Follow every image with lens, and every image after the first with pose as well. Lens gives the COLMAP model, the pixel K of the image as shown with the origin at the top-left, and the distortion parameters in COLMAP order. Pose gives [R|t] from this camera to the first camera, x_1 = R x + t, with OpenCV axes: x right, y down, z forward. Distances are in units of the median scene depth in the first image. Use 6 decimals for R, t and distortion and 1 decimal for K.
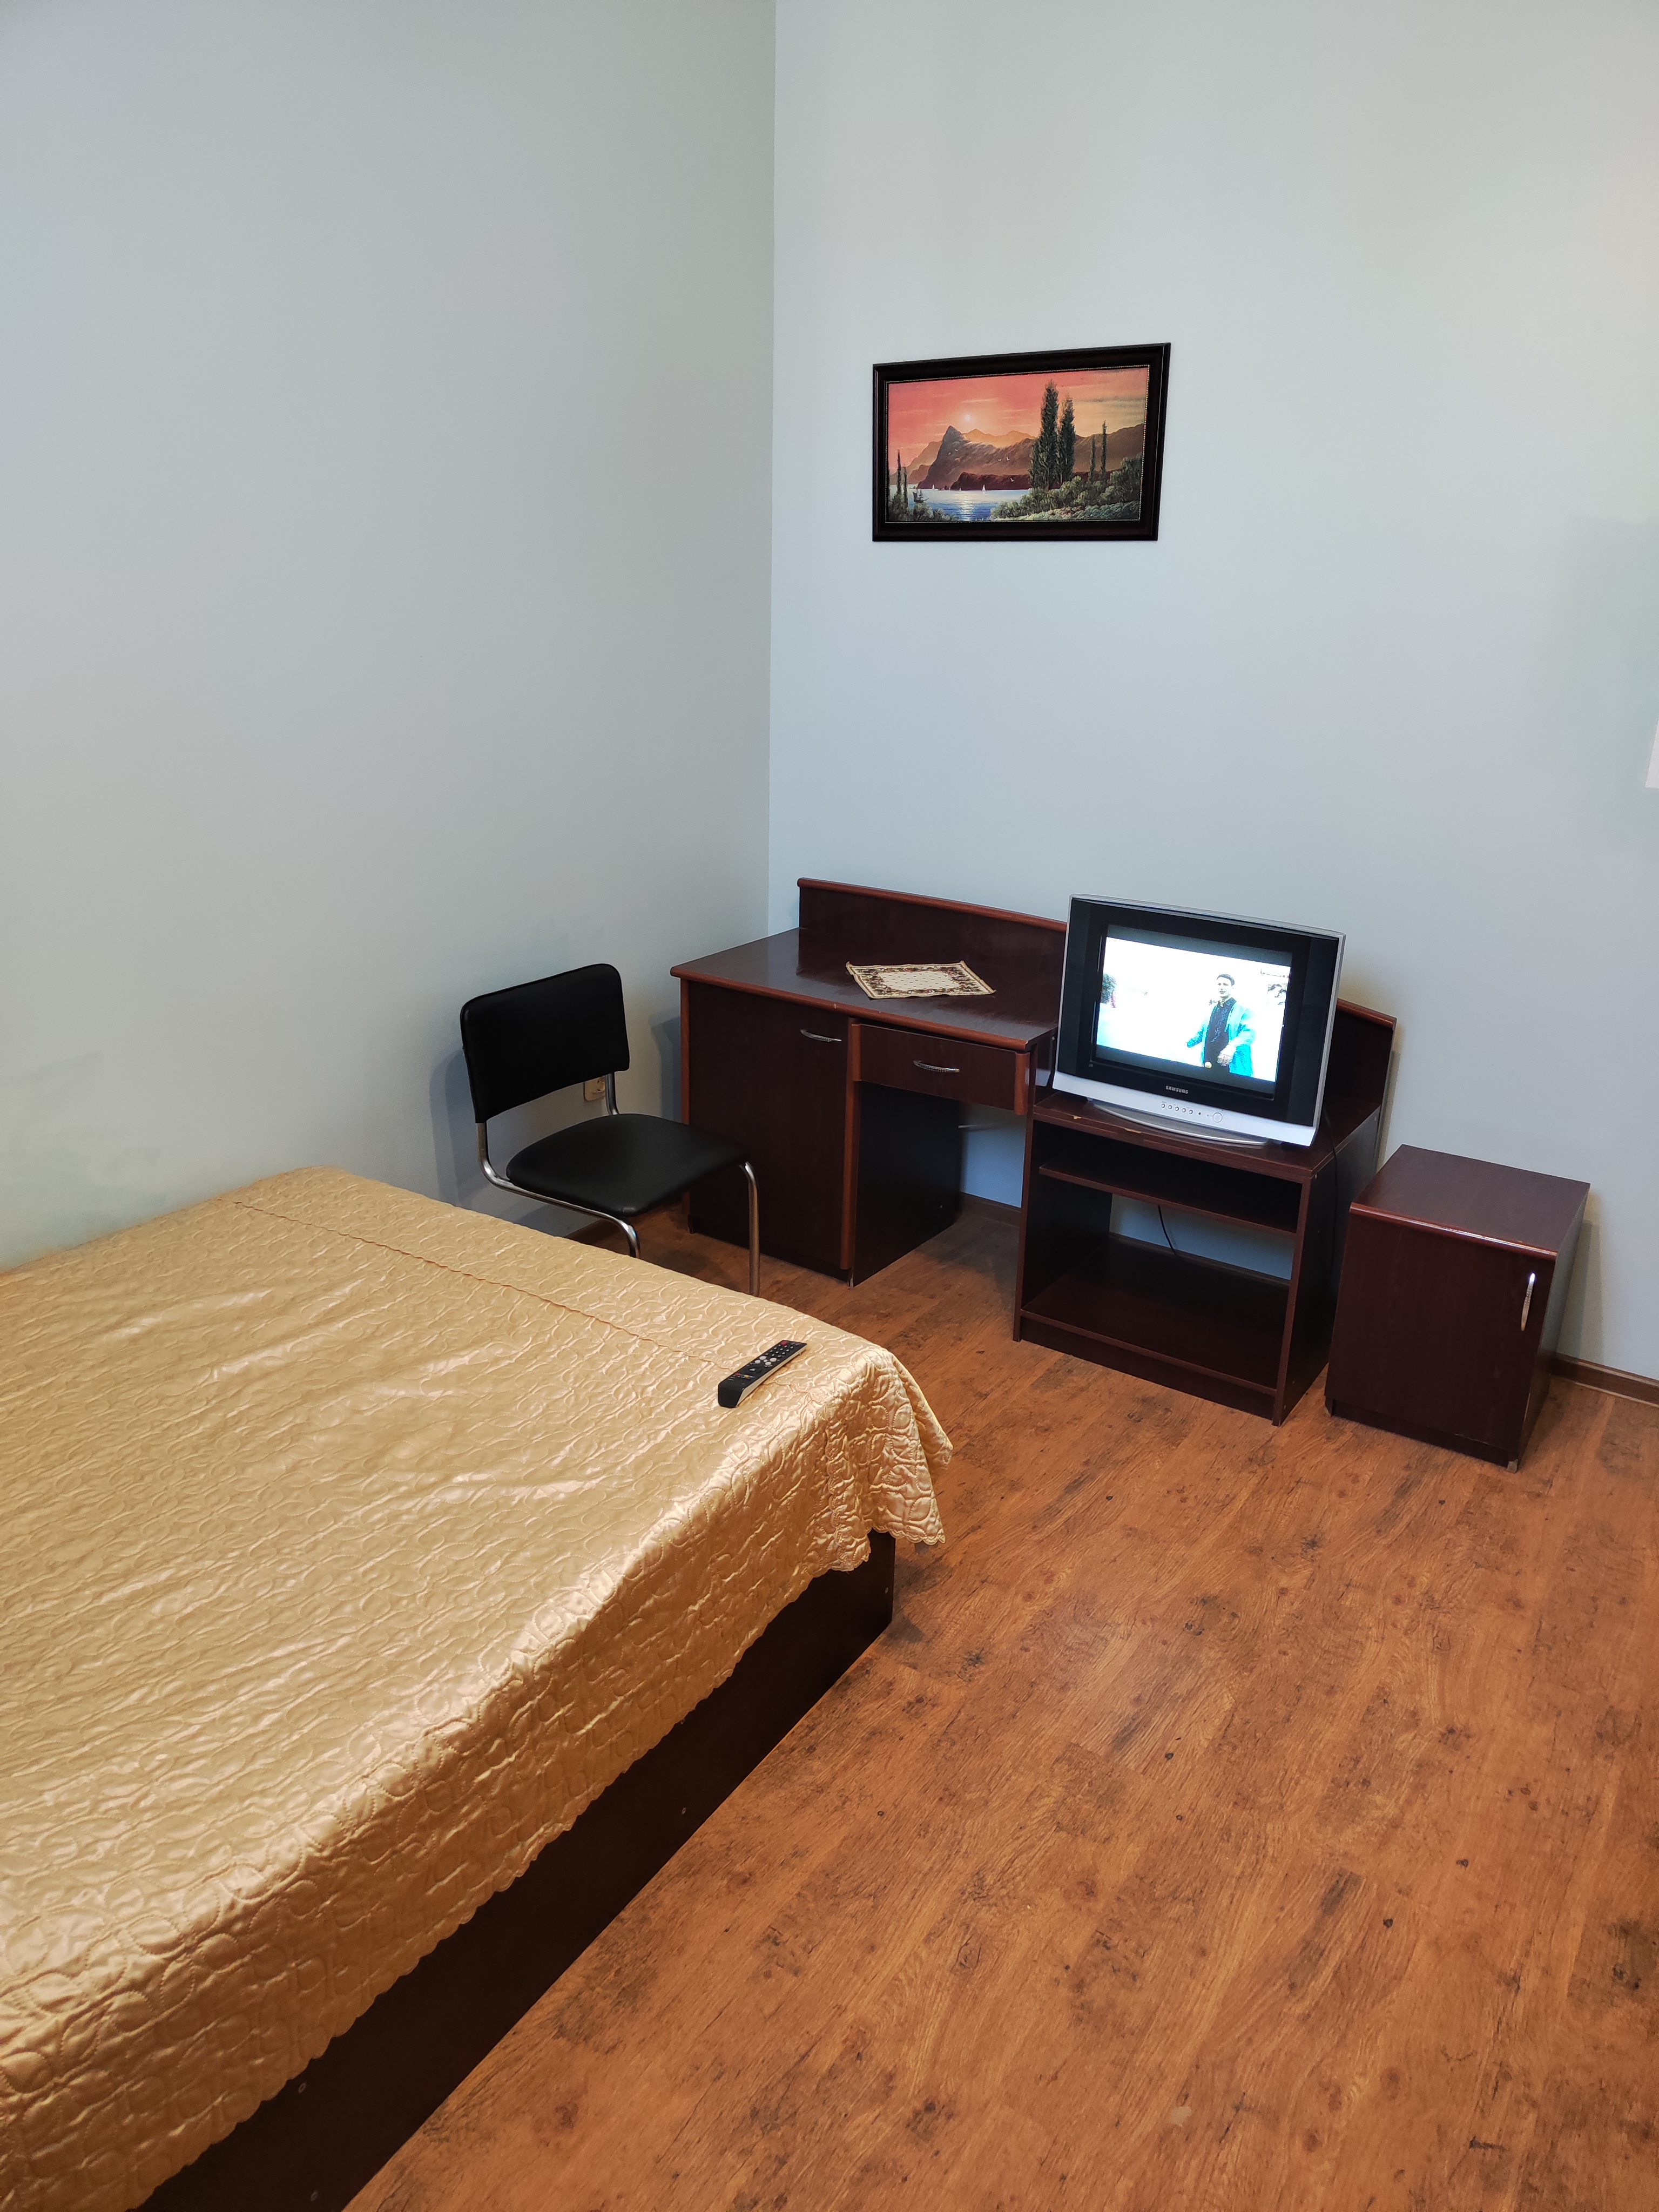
lens RADIAL K [[1551.4, 0, 829.5], [0, 1551.4, 1106.0], [0, 0, 1]] dist [0.017824, -0.022537]
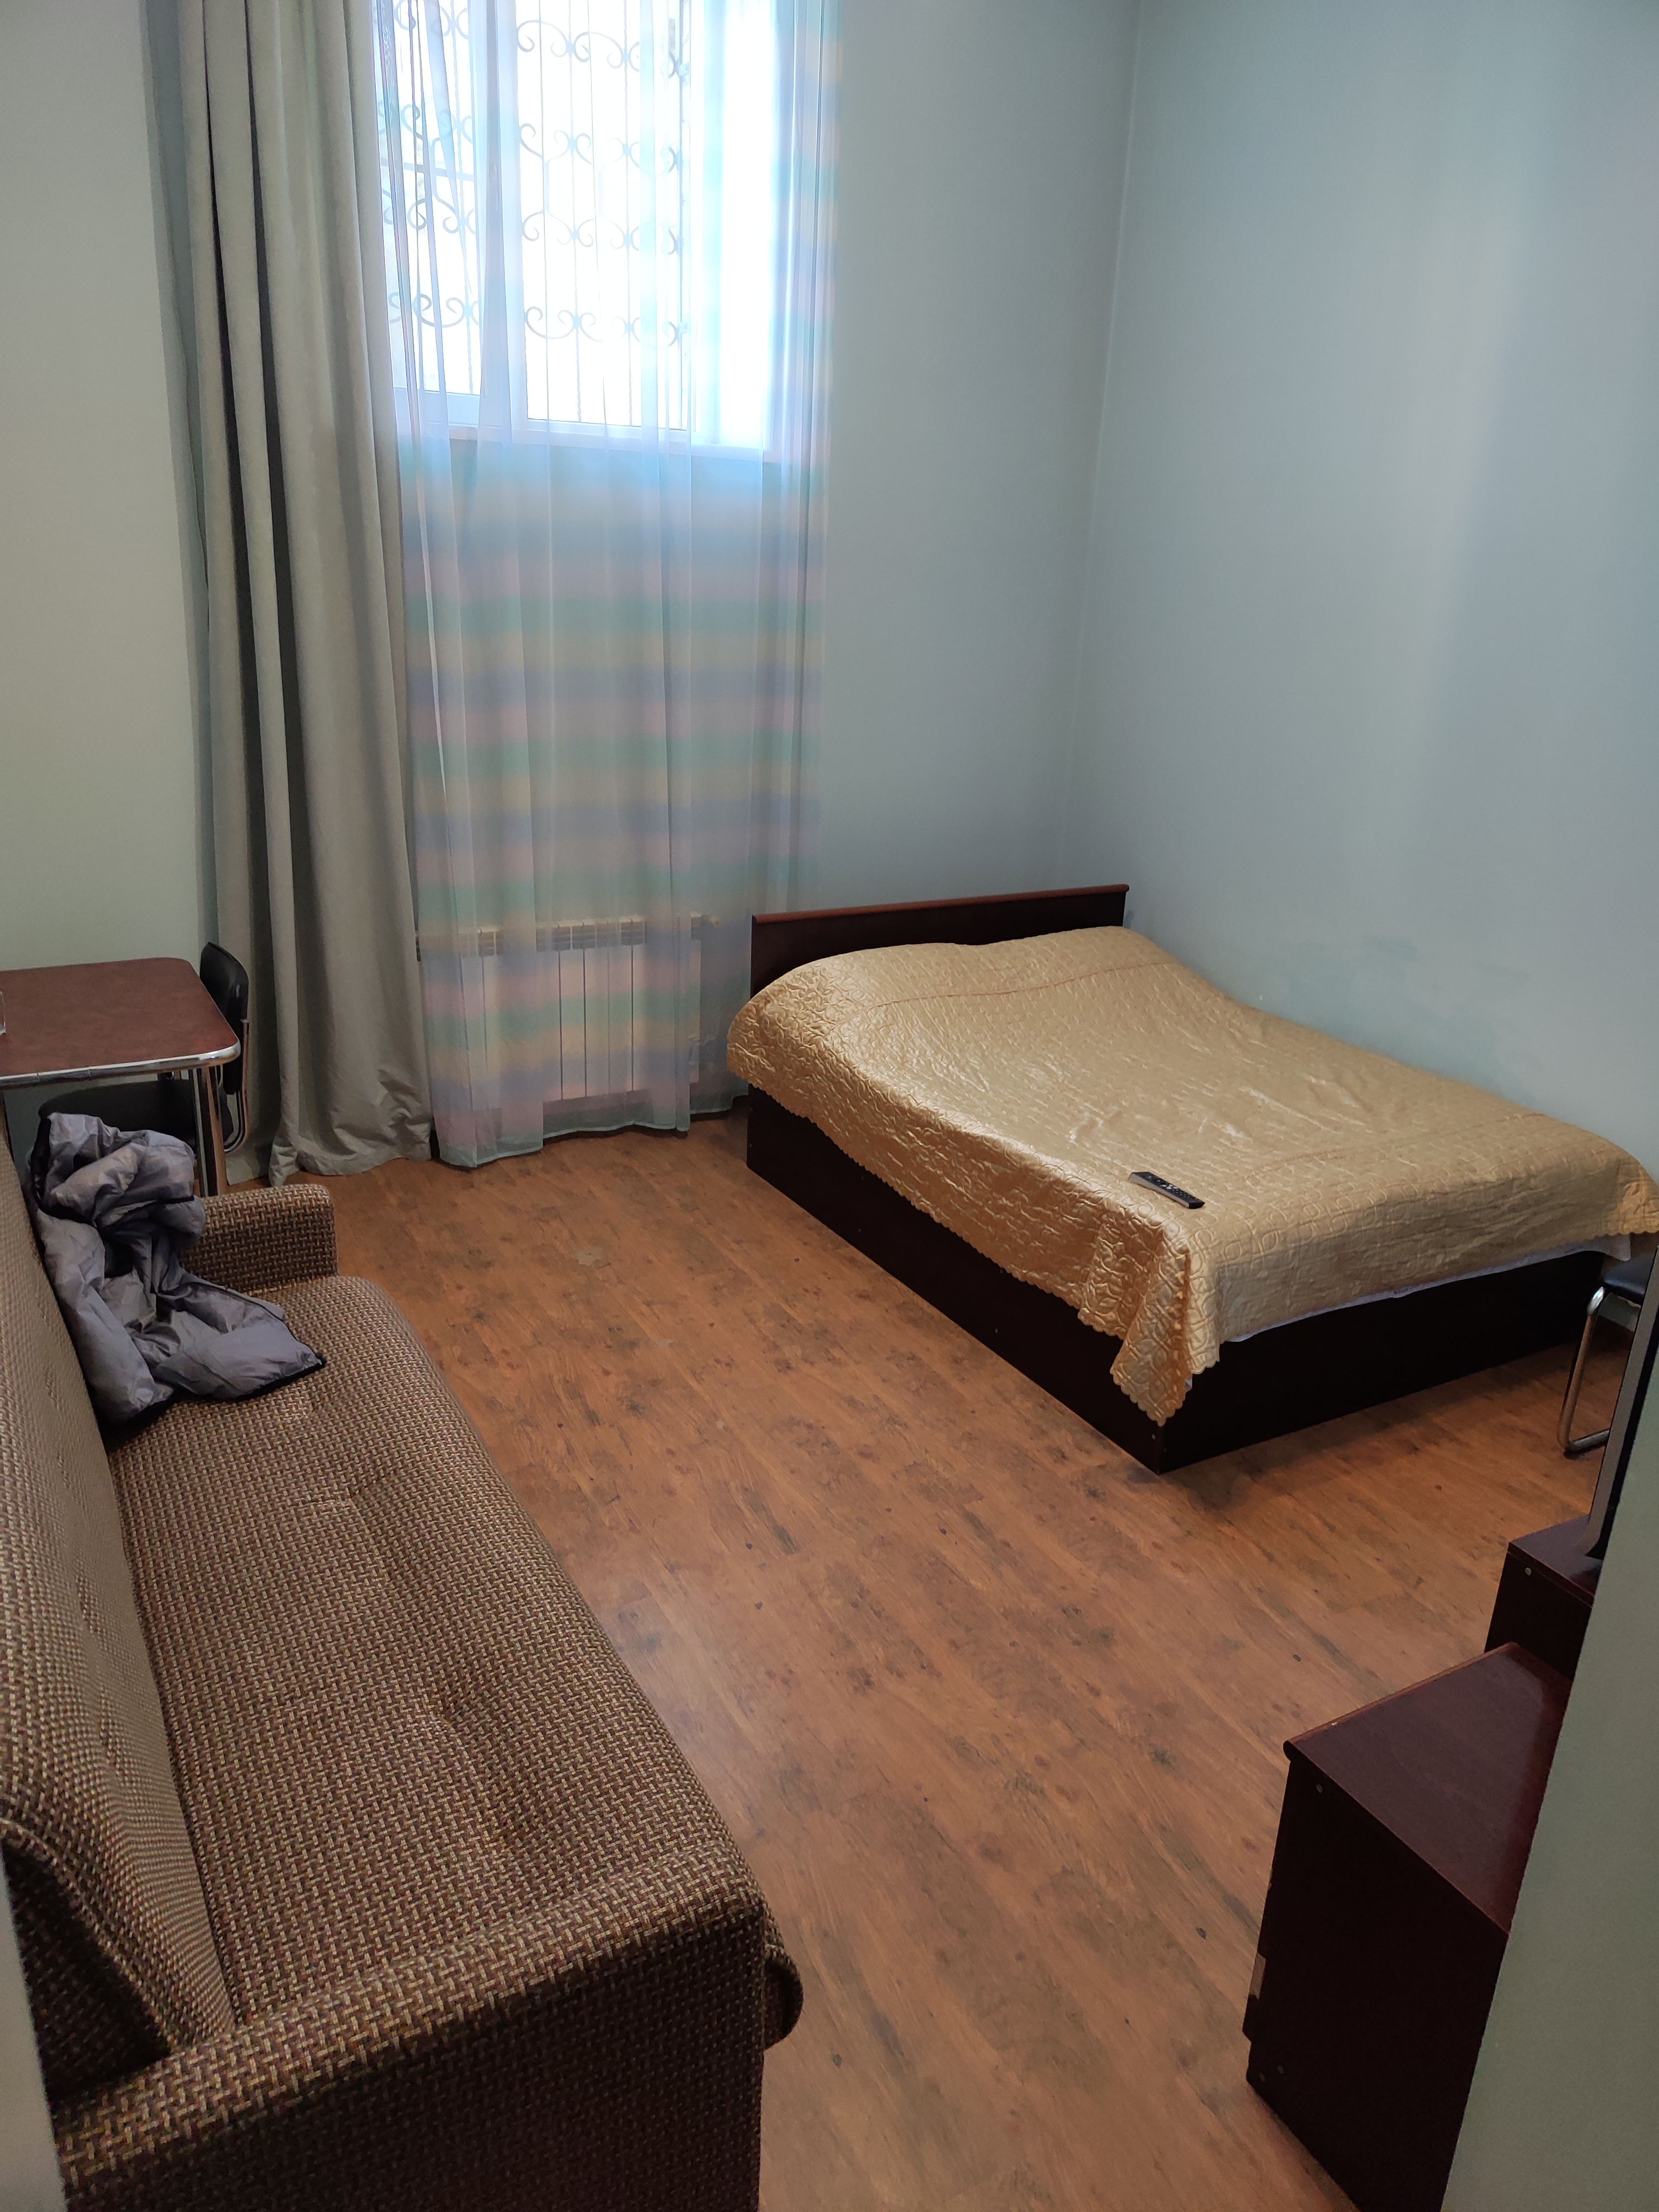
lens RADIAL K [[1516.5, 0, 829.5], [0, 1516.5, 1106.0], [0, 0, 1]] dist [-0.029821, -0.002449]
pose [[-0.472235, 0.254208, -0.844021, 0.926308], [-0.337908, 0.832157, 0.439696, -0.292594], [0.814133, 0.492842, -0.307075, 0.860409]]
